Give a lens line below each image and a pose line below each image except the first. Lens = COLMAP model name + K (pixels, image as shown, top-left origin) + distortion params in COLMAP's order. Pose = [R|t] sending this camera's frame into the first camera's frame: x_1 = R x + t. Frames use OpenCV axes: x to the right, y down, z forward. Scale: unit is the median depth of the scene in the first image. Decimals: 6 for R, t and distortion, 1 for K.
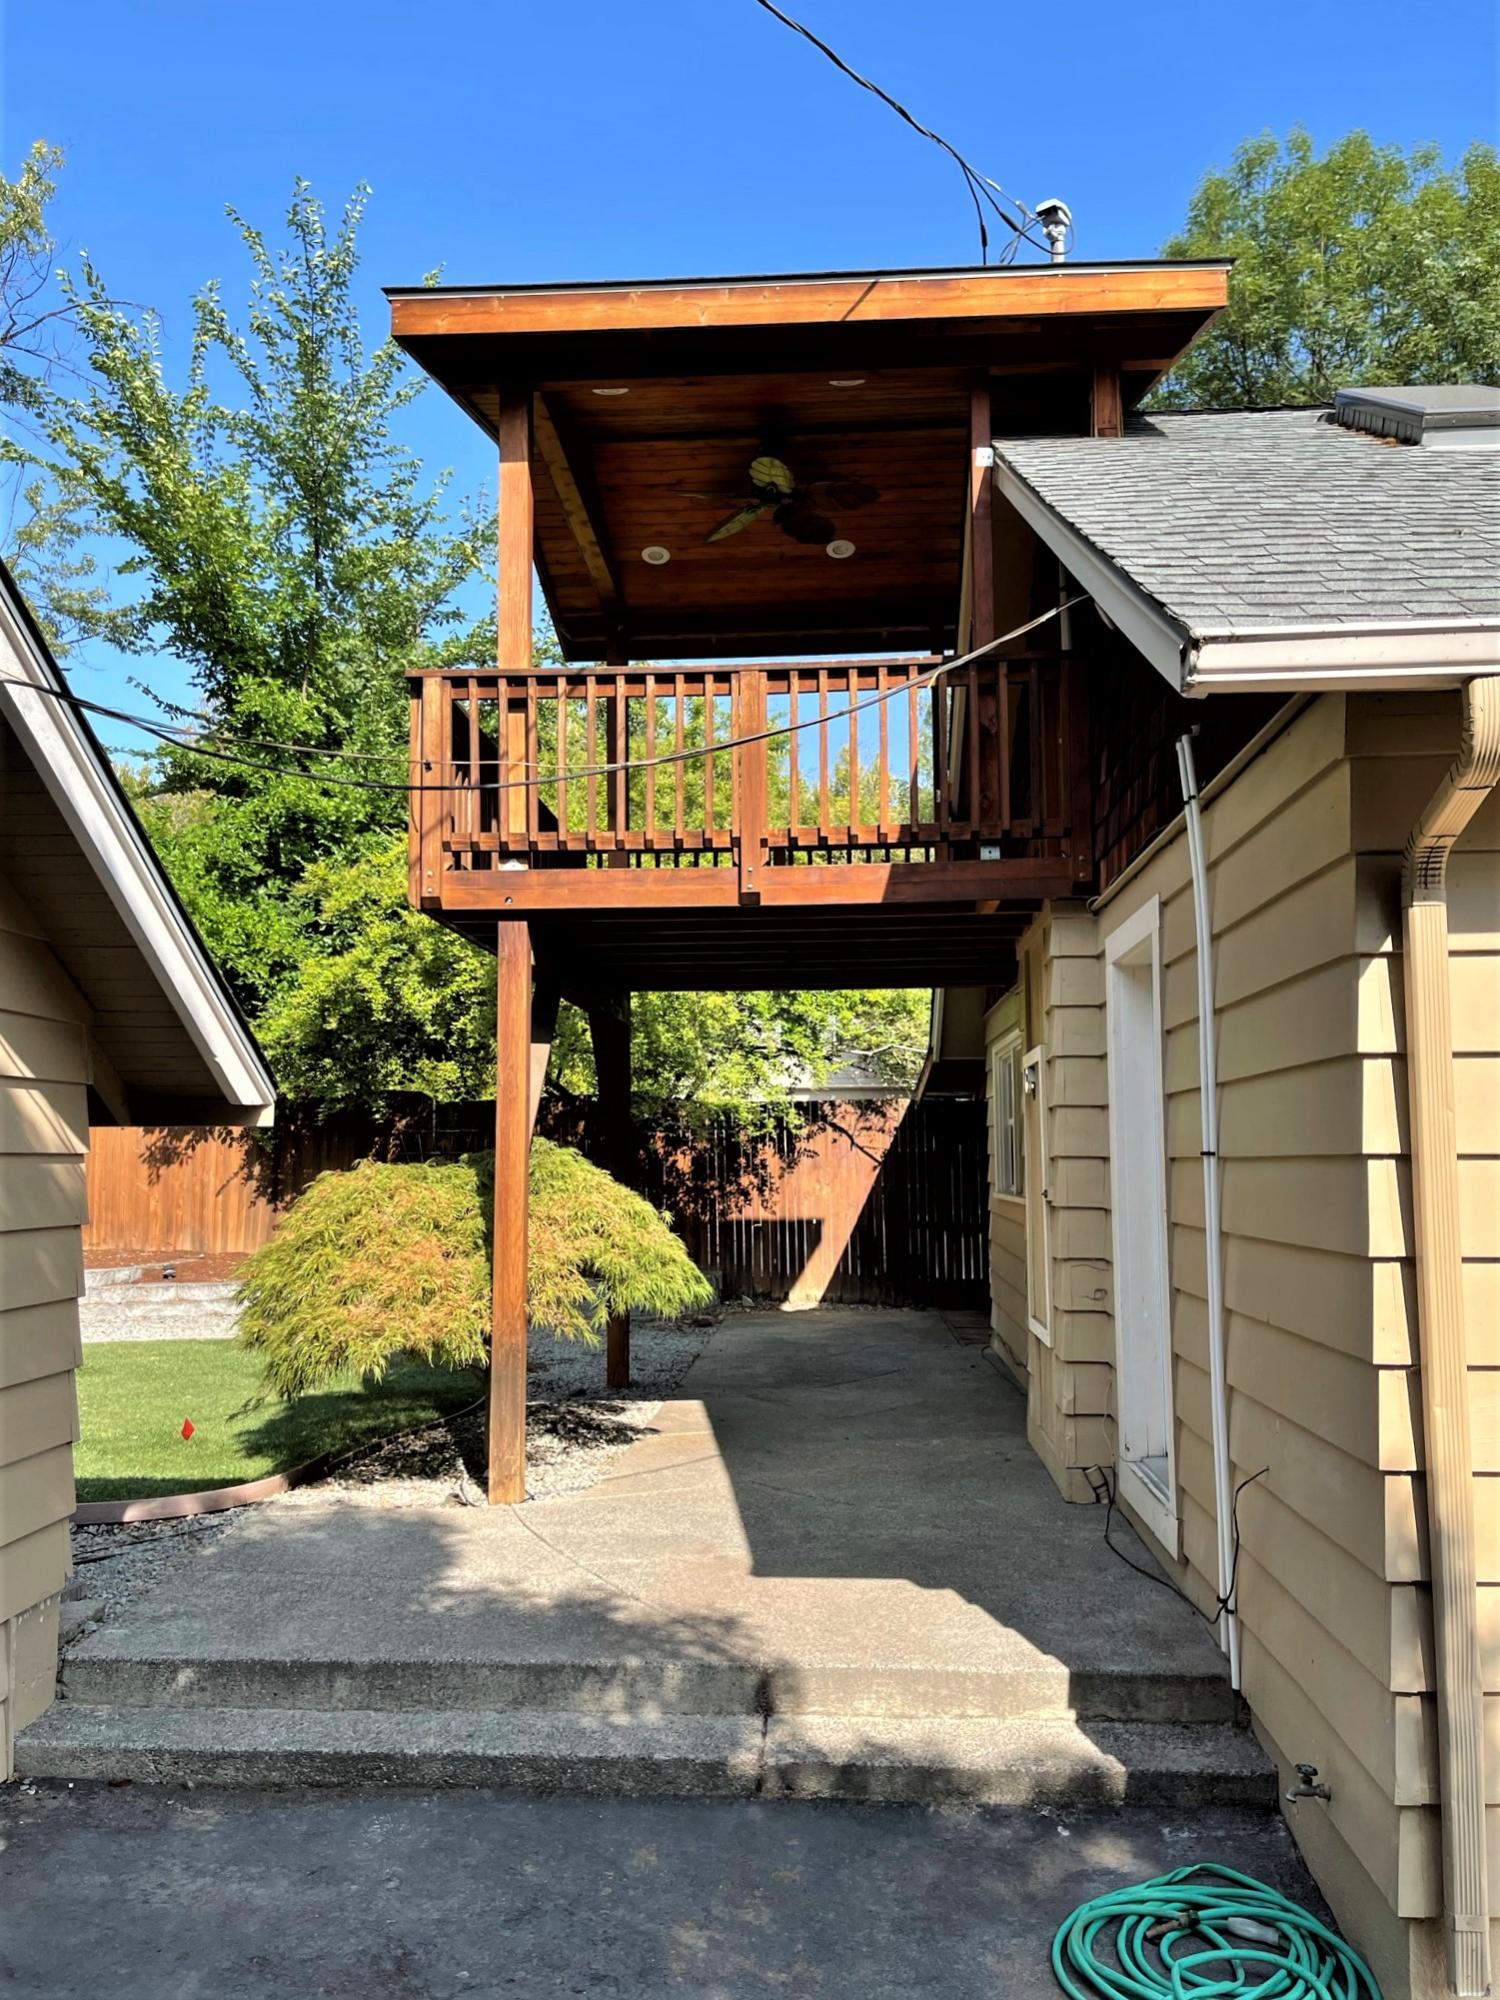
lens RADIAL K [[1507.9, 0, 754.2], [0, 1507.9, 1005.0], [0, 0, 1]] dist [-0.006716, -0.011348]
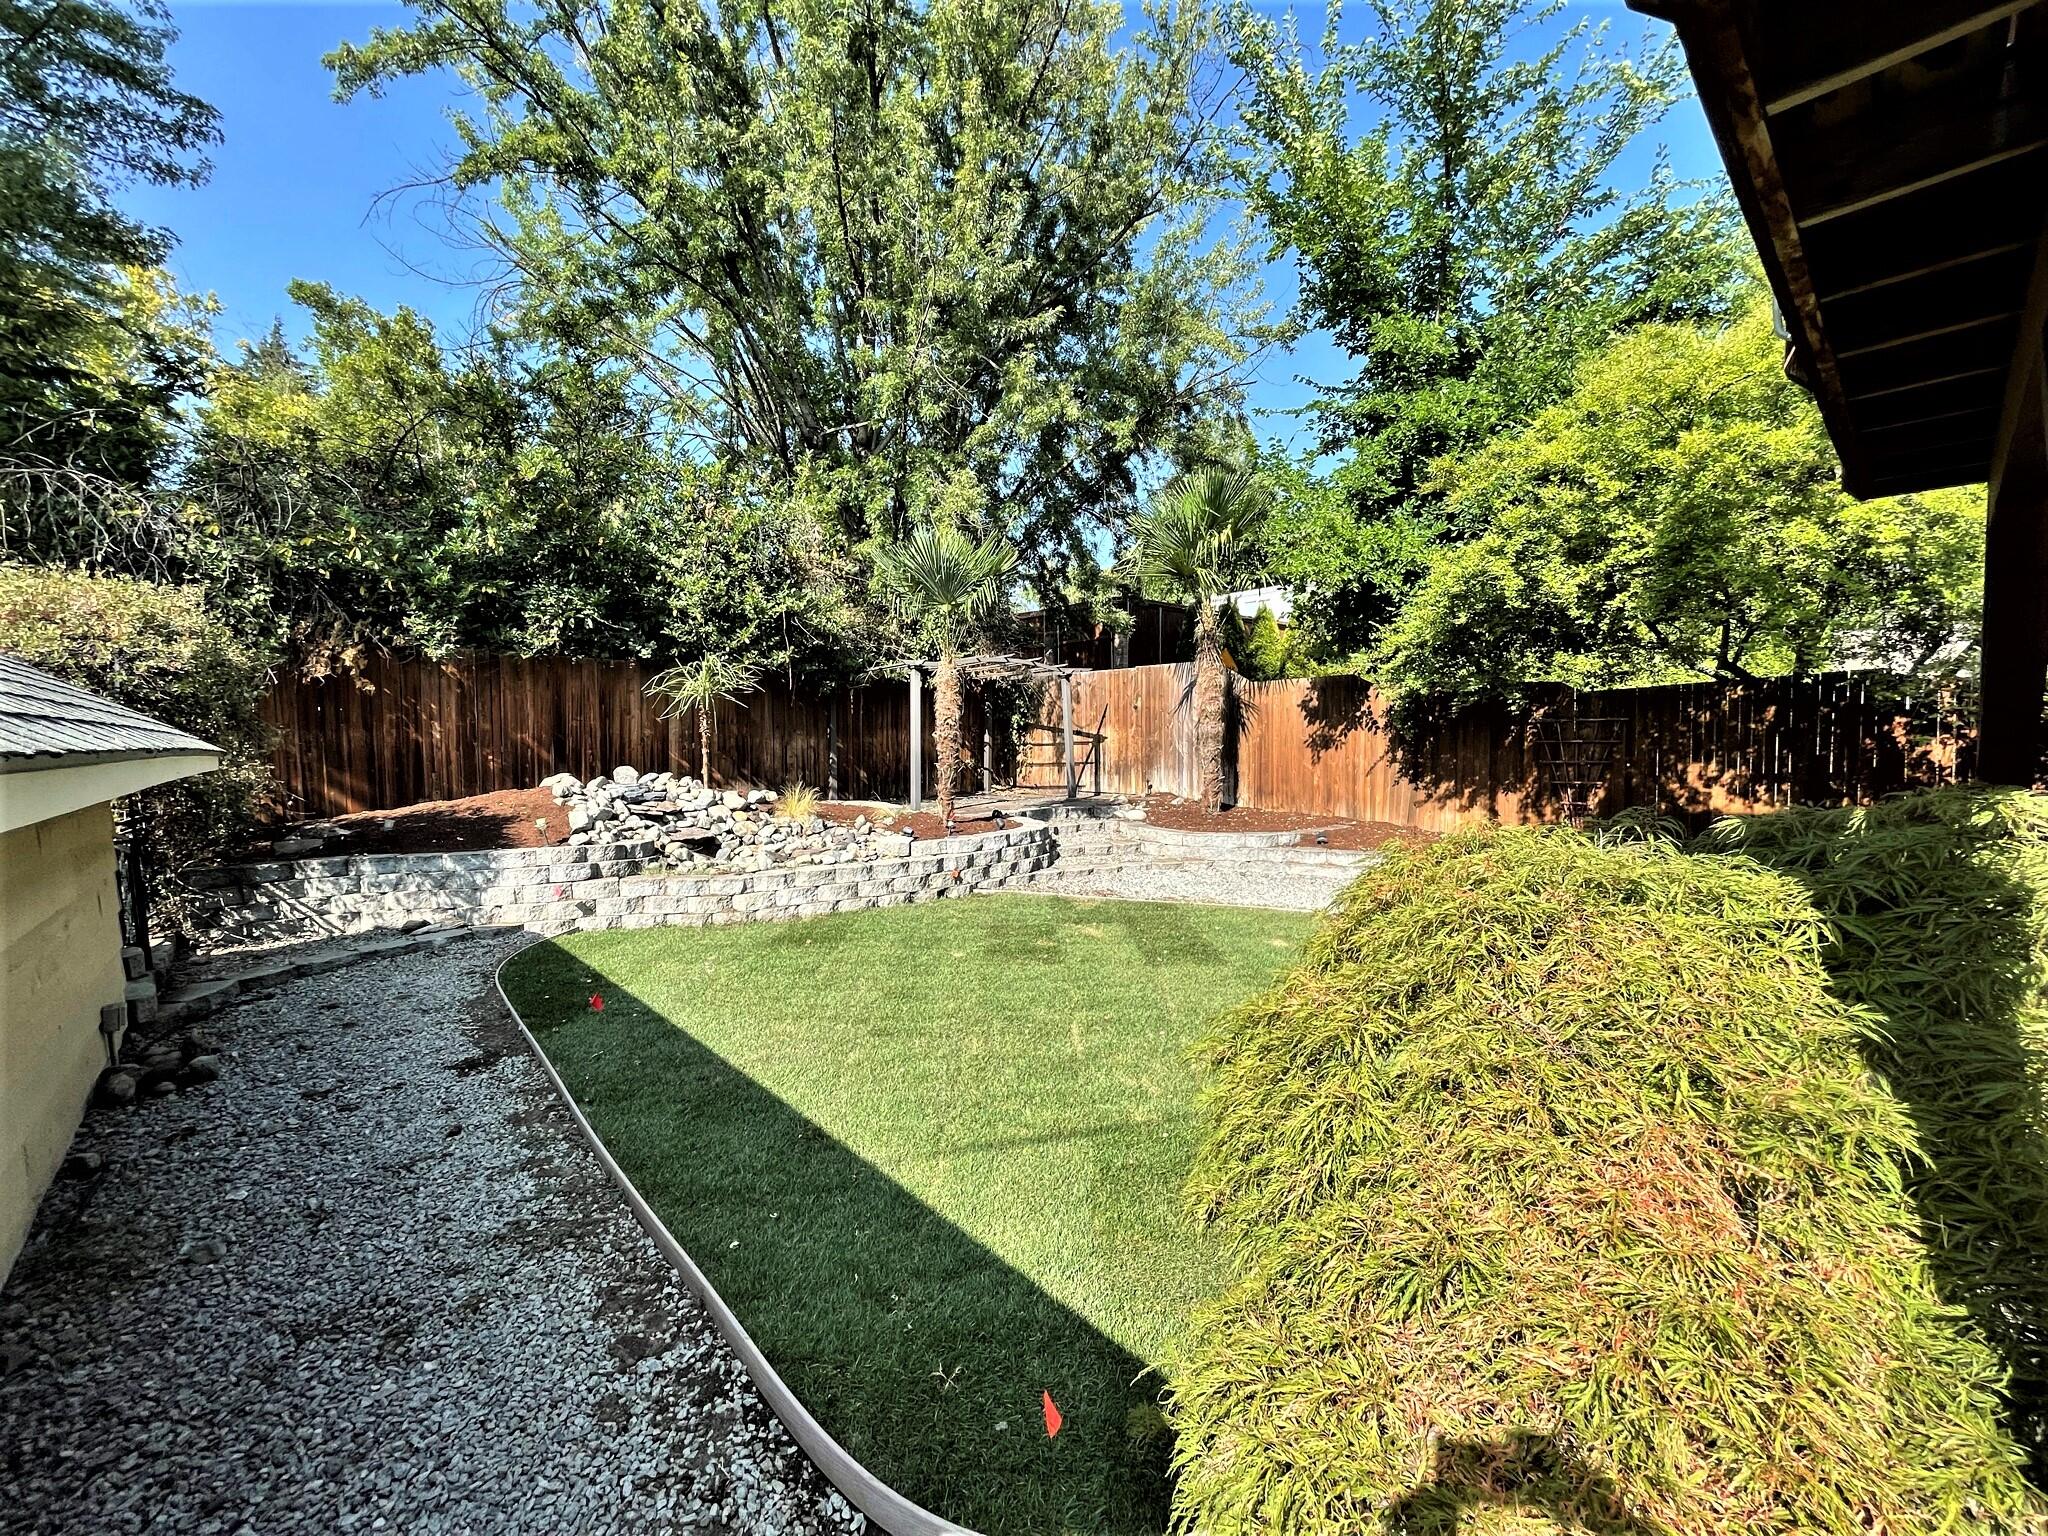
lens RADIAL K [[824.9, 0, 1033.4], [0, 824.9, 769.4], [0, 0, 1]] dist [0.016671, 0.000620]
pose [[0.717064, 0.027863, -0.696450, -0.085055], [0.075730, 0.990171, 0.117584, 0.023220], [0.692881, -0.137057, 0.707906, 0.351072]]
